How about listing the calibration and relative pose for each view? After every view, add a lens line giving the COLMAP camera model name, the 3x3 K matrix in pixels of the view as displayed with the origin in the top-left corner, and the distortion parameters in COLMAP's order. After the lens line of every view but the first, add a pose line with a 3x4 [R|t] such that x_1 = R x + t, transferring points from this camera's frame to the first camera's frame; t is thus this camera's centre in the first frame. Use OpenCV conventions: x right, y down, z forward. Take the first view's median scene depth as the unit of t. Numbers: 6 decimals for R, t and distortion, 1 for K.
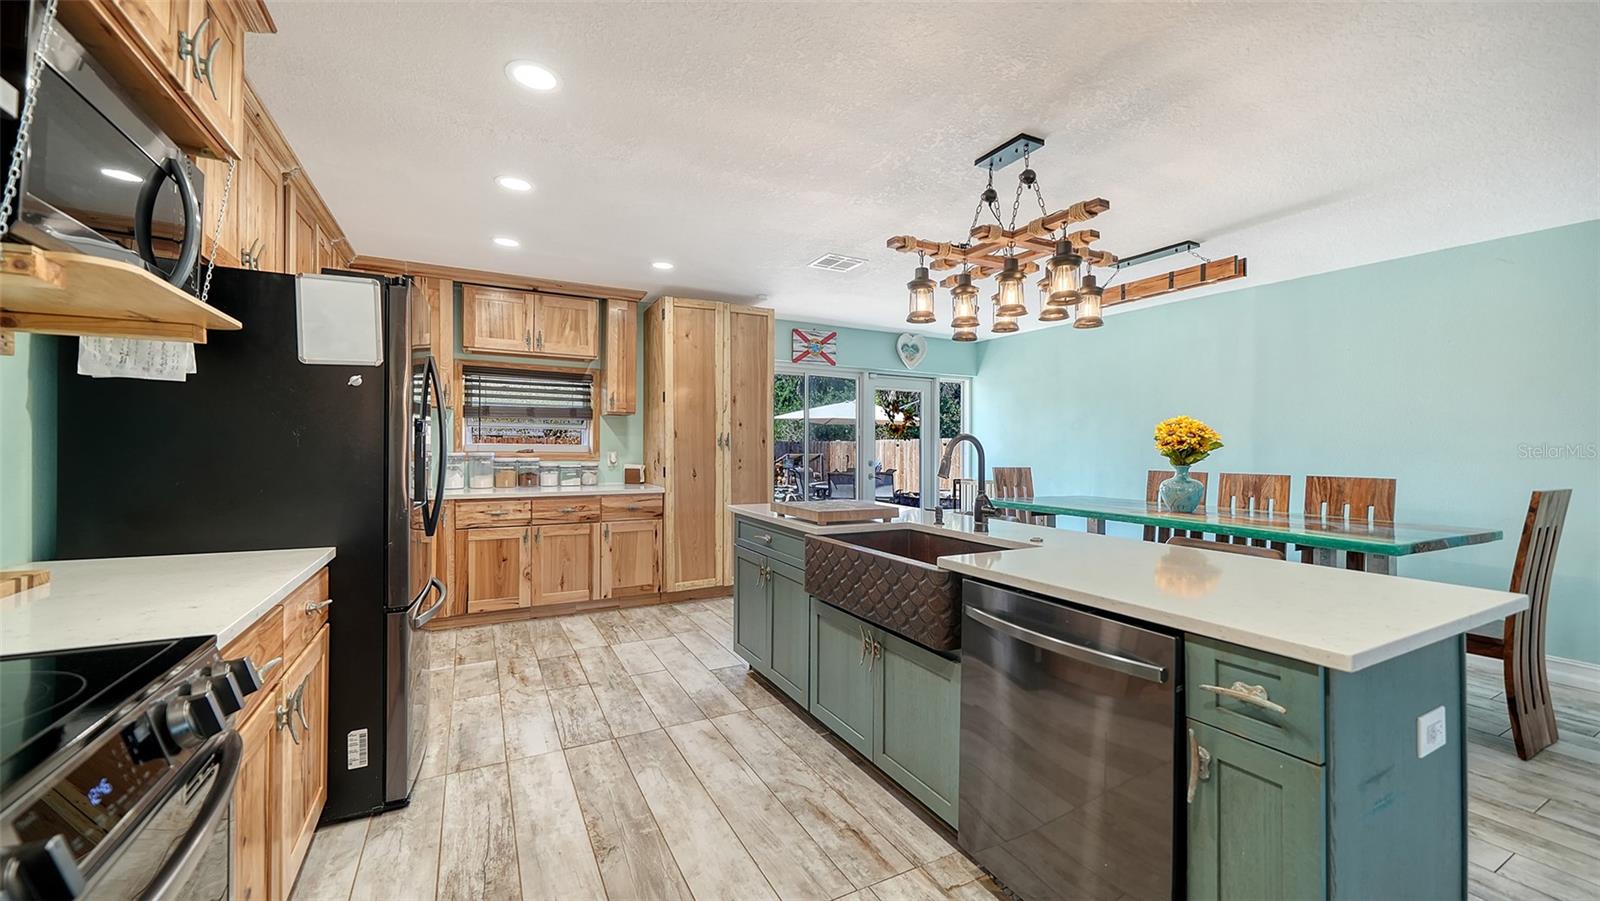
lens RADIAL K [[609.4, 0, 800.6], [0, 609.4, 442.8], [0, 0, 1]] dist [0.000867, -0.000369]
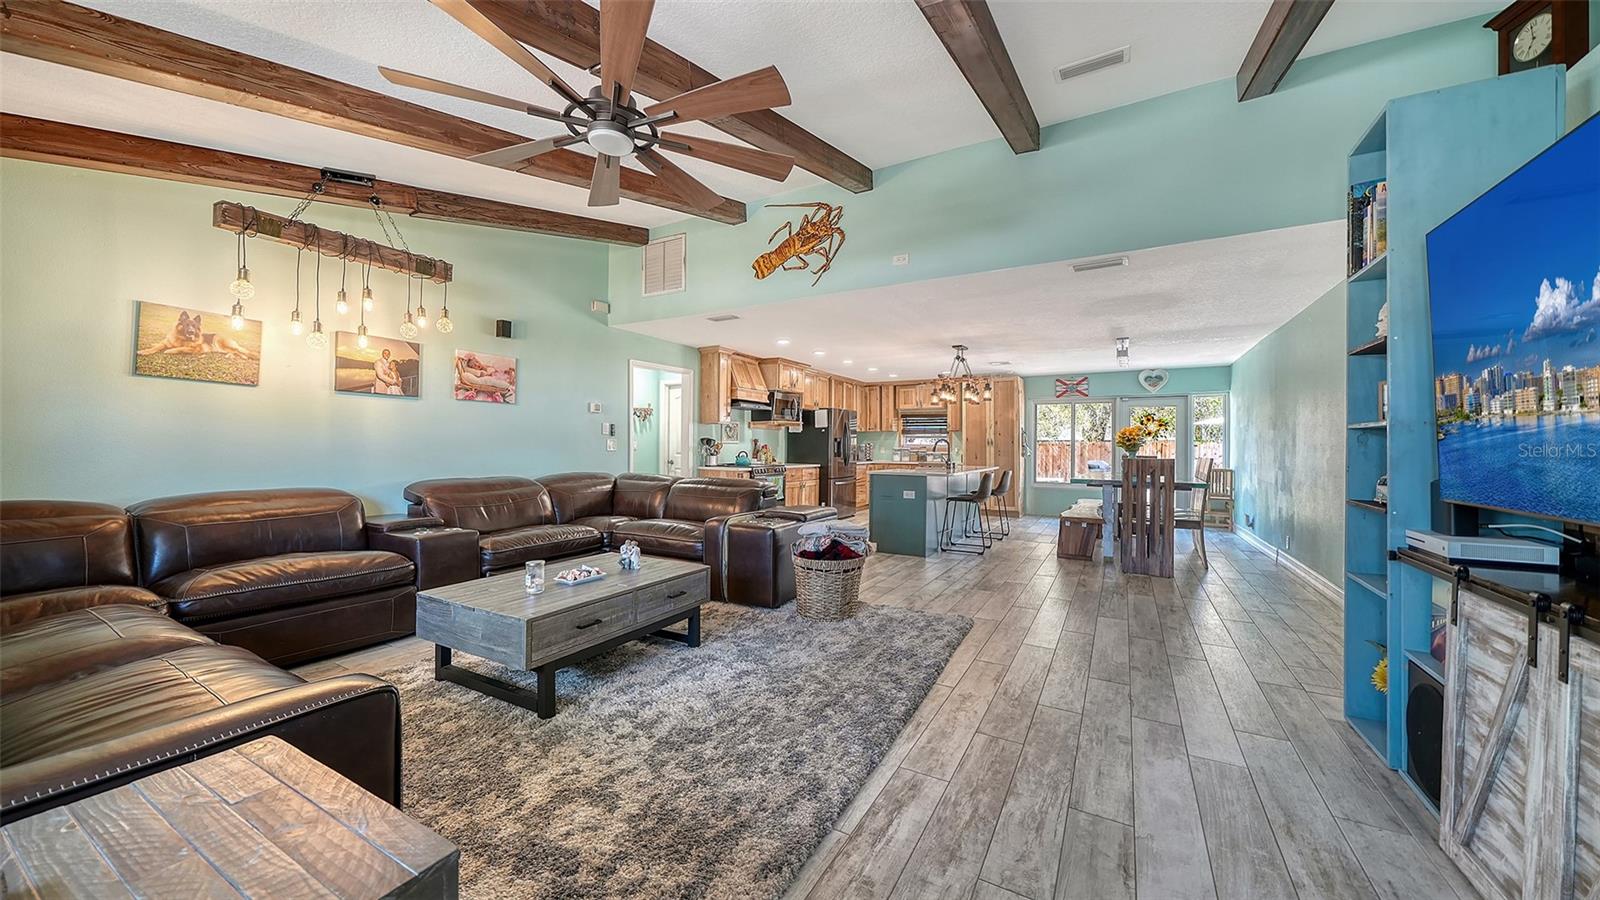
lens RADIAL K [[563.3, 0, 806.9], [0, 563.3, 447.7], [0, 0, 1]] dist [-0.000524, -0.000041]
pose [[0.540908, -0.003449, -0.841075, 1.214448], [0.003726, 0.999992, -0.001705, 0.017494], [0.841073, -0.002212, 0.540916, -0.627416]]
